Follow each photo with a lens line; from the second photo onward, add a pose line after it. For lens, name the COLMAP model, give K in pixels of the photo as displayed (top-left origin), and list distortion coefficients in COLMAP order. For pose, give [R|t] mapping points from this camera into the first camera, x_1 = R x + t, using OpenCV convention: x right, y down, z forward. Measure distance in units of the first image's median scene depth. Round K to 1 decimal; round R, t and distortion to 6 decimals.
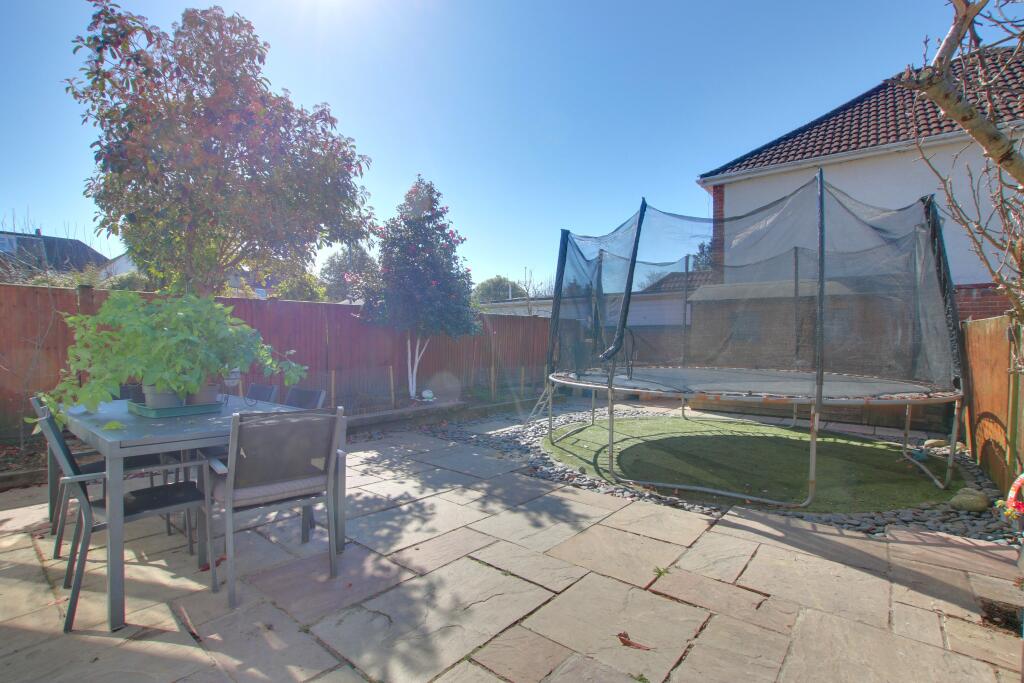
lens RADIAL K [[476.3, 0, 511.8], [0, 476.3, 339.7], [0, 0, 1]] dist [-0.028698, 0.000783]
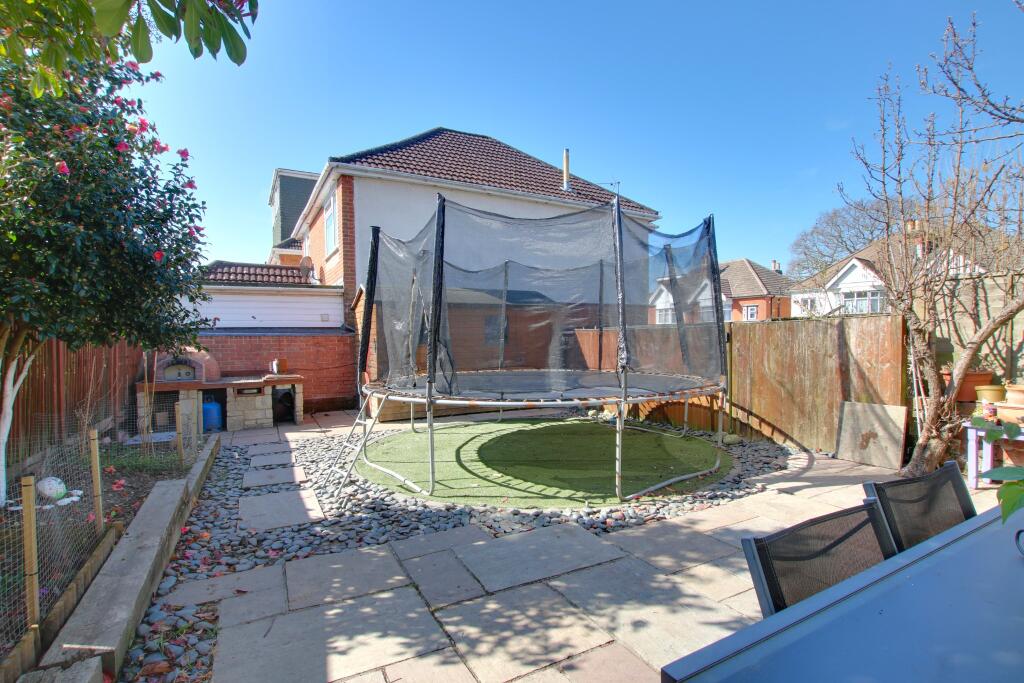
lens RADIAL K [[476.3, 0, 515.9], [0, 476.3, 342.7], [0, 0, 1]] dist [-0.028698, 0.000783]
pose [[0.395244, -0.016999, 0.918419, -0.735794], [0.014578, 0.999819, 0.012232, -0.020400], [-0.918461, 0.008554, 0.395420, 0.881536]]
